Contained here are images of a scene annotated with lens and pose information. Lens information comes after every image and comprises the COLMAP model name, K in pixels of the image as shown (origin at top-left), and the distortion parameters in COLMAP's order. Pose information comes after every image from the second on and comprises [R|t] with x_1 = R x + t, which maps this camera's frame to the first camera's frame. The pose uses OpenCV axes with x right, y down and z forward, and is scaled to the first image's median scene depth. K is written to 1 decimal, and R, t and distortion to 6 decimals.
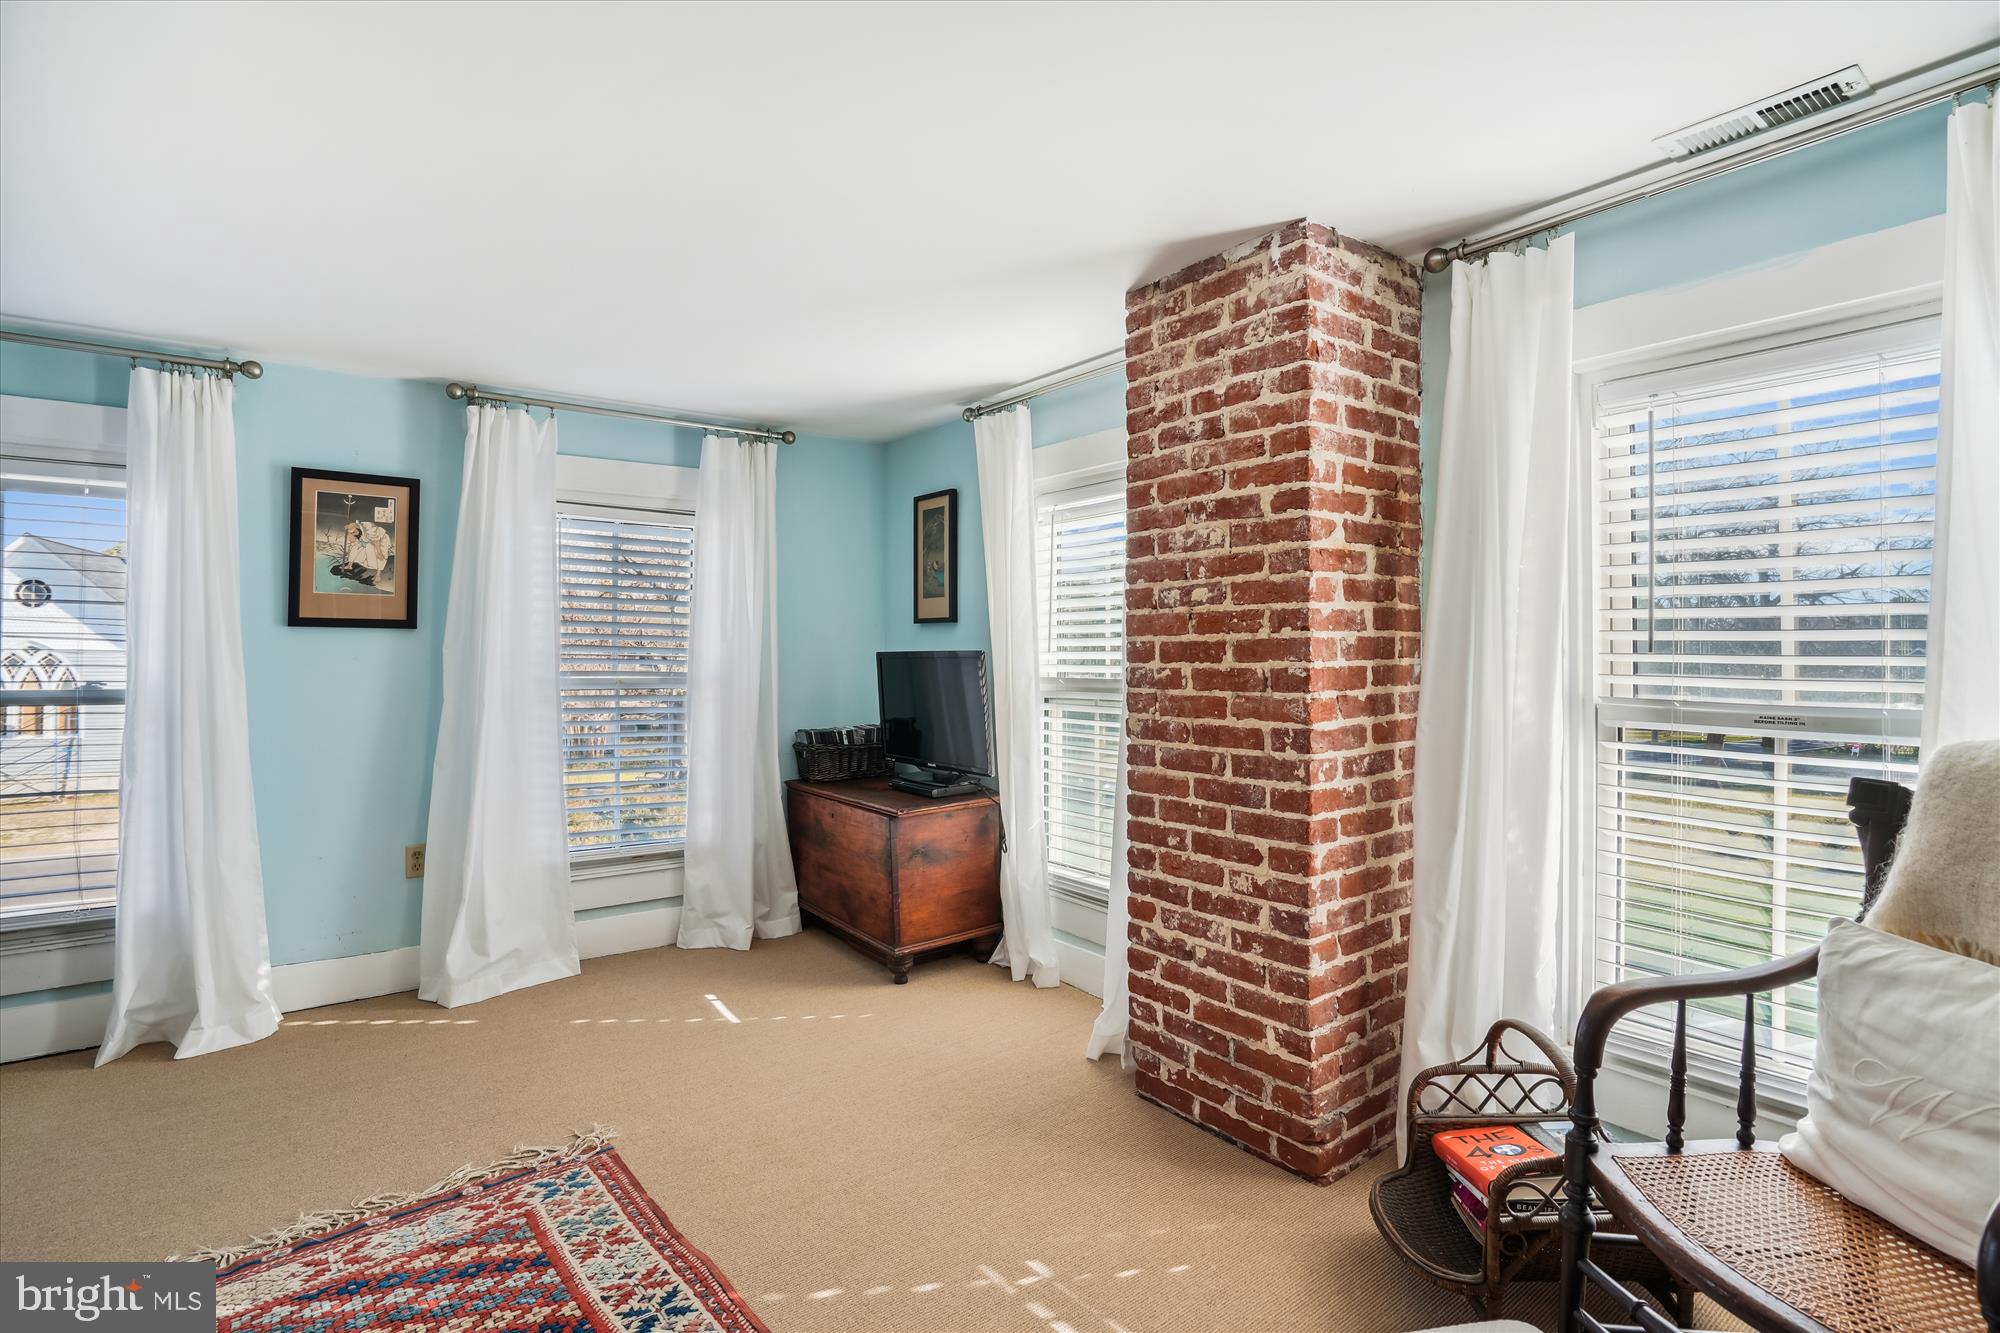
lens RADIAL K [[943.8, 0, 999.1], [0, 943.8, 631.0], [0, 0, 1]] dist [-0.049127, 0.017229]
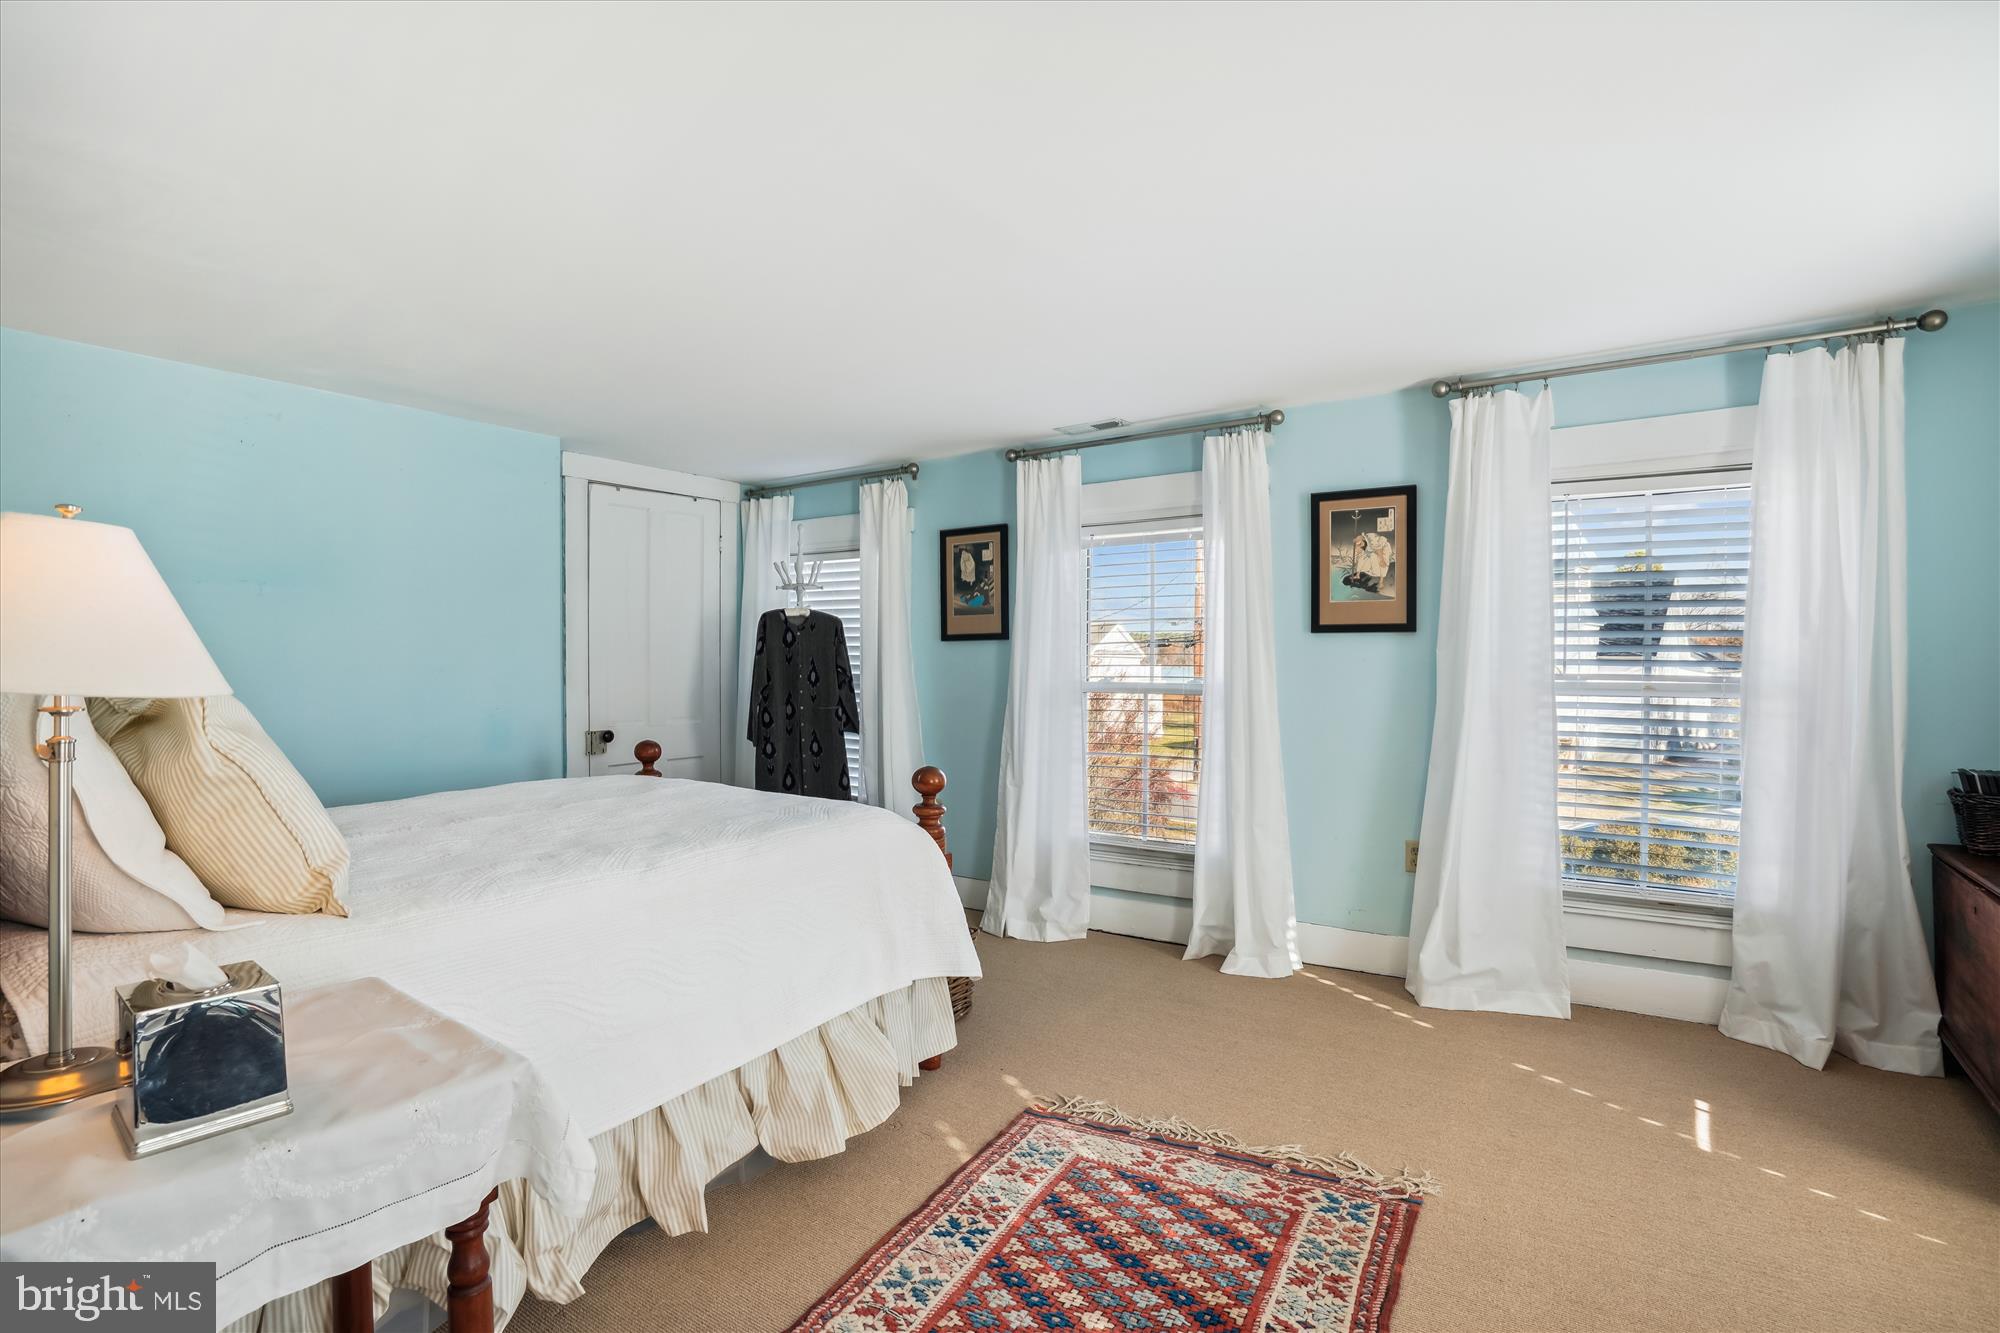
lens RADIAL K [[949.7, 0, 1000.0], [0, 949.7, 666.5], [0, 0, 1]] dist [-0.057767, 0.020220]
pose [[0.343281, 0.006254, -0.939212, 0.204436], [0.031594, 0.999335, 0.018201, 0.003251], [0.938701, -0.035921, 0.342855, 0.229124]]
